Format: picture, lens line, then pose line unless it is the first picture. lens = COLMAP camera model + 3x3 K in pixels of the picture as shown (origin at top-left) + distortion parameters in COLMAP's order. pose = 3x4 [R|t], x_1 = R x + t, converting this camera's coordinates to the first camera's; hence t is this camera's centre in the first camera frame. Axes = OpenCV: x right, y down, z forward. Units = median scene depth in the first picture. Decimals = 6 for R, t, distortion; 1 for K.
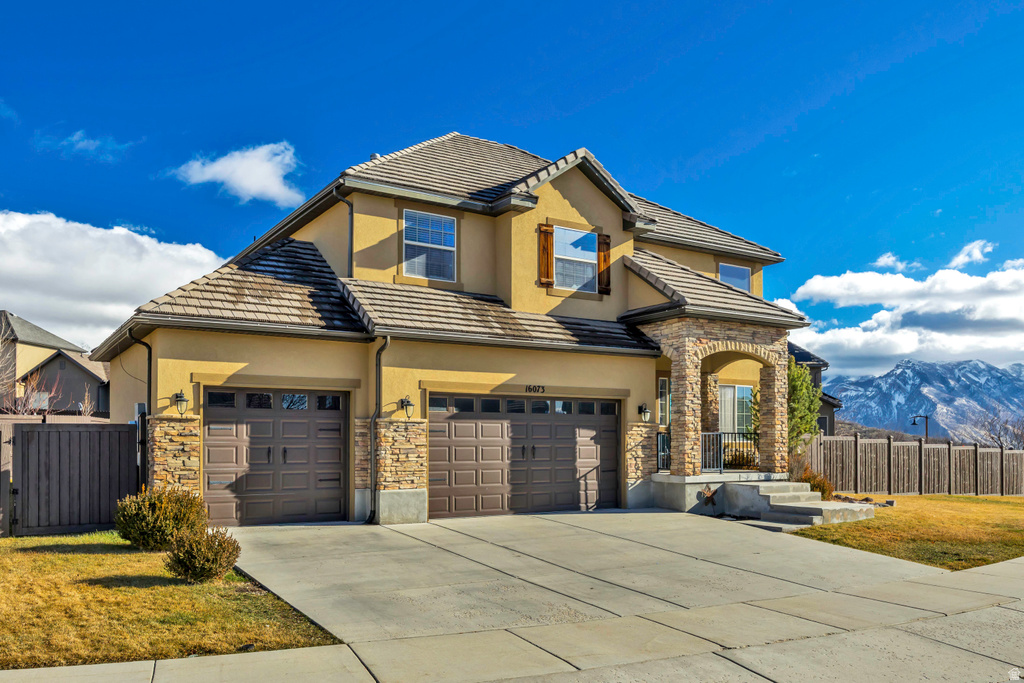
lens RADIAL K [[776.6, 0, 512.0], [0, 776.6, 341.5], [0, 0, 1]] dist [0.002108, -0.000068]
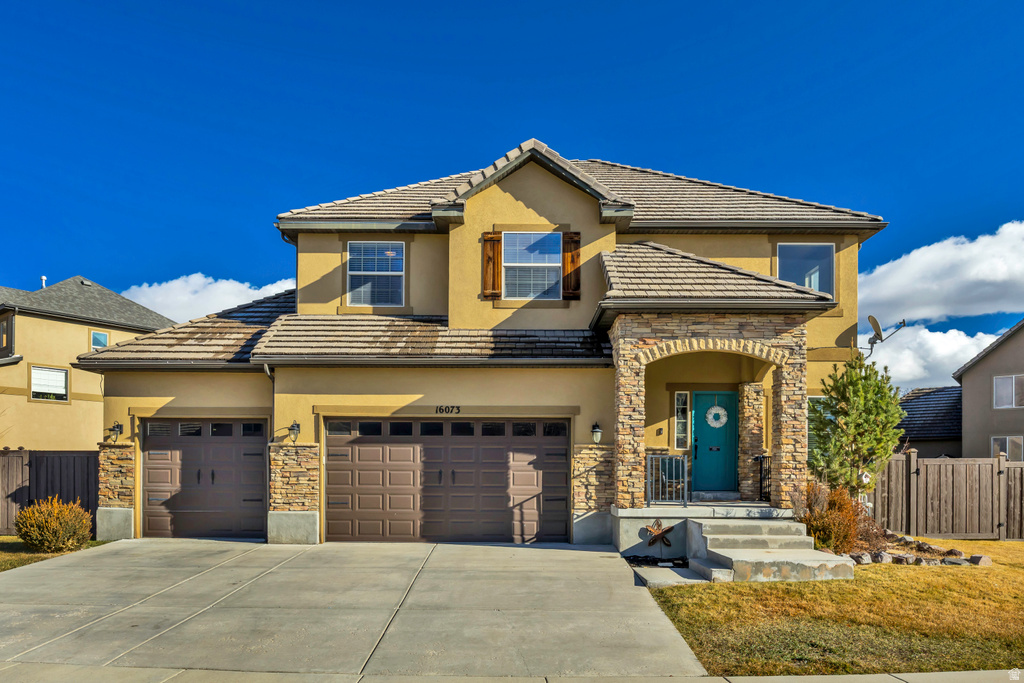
lens RADIAL K [[681.5, 0, 512.0], [0, 681.5, 401.8], [0, 0, 1]] dist [-0.001896, -0.000770]
pose [[0.846183, -0.050491, -0.530495, 0.508260], [0.062993, 0.997999, 0.005493, 0.050004], [0.529156, -0.038066, 0.847670, 0.334515]]
